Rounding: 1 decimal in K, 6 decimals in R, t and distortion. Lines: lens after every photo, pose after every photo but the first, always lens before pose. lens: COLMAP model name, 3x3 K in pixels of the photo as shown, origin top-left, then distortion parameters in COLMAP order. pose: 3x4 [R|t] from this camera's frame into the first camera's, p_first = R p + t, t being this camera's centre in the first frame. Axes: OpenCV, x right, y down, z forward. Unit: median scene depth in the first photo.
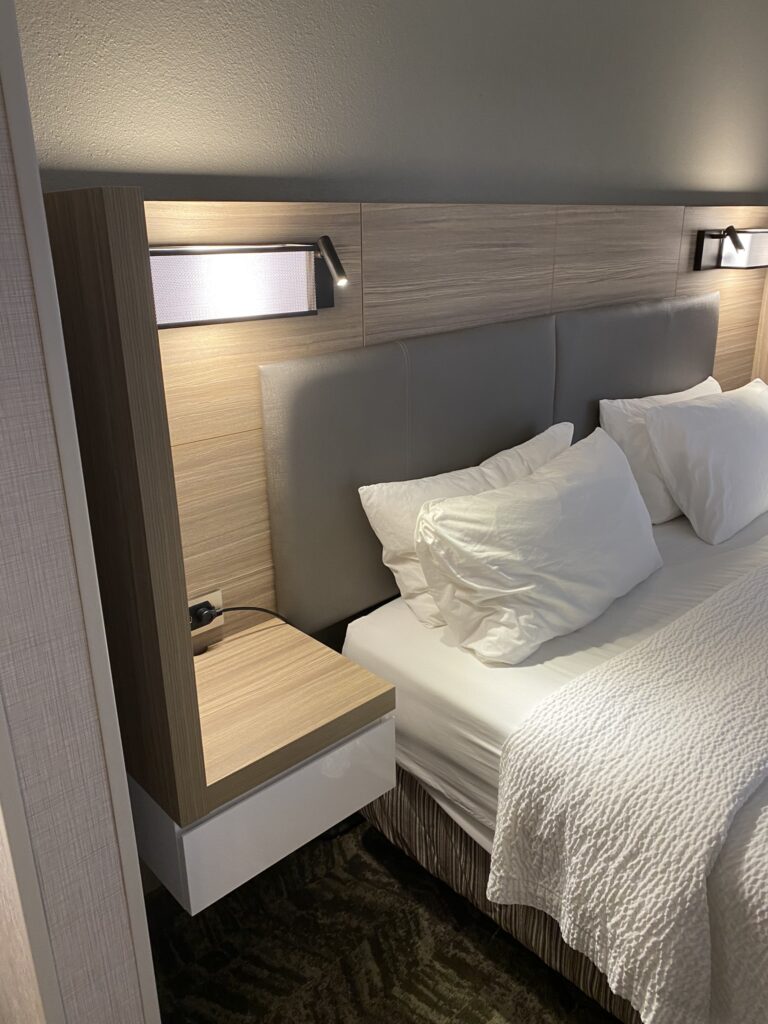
lens RADIAL K [[777.4, 0, 384.0], [0, 777.4, 511.7], [0, 0, 1]] dist [0.009711, 0.000560]
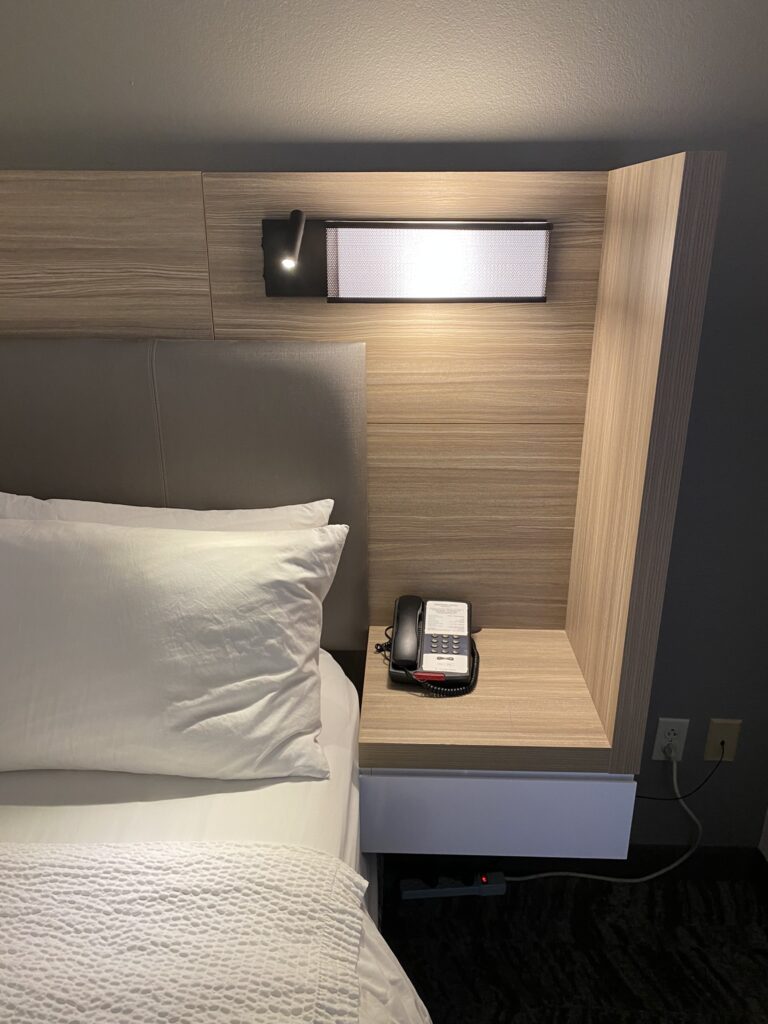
lens RADIAL K [[777.4, 0, 384.7], [0, 777.4, 510.1], [0, 0, 1]] dist [0.009711, 0.000560]
pose [[0.712151, 0.269026, -0.648434, 0.863981], [-0.252055, 0.960056, 0.121491, -0.264239], [0.655217, 0.076921, 0.751514, 0.695322]]
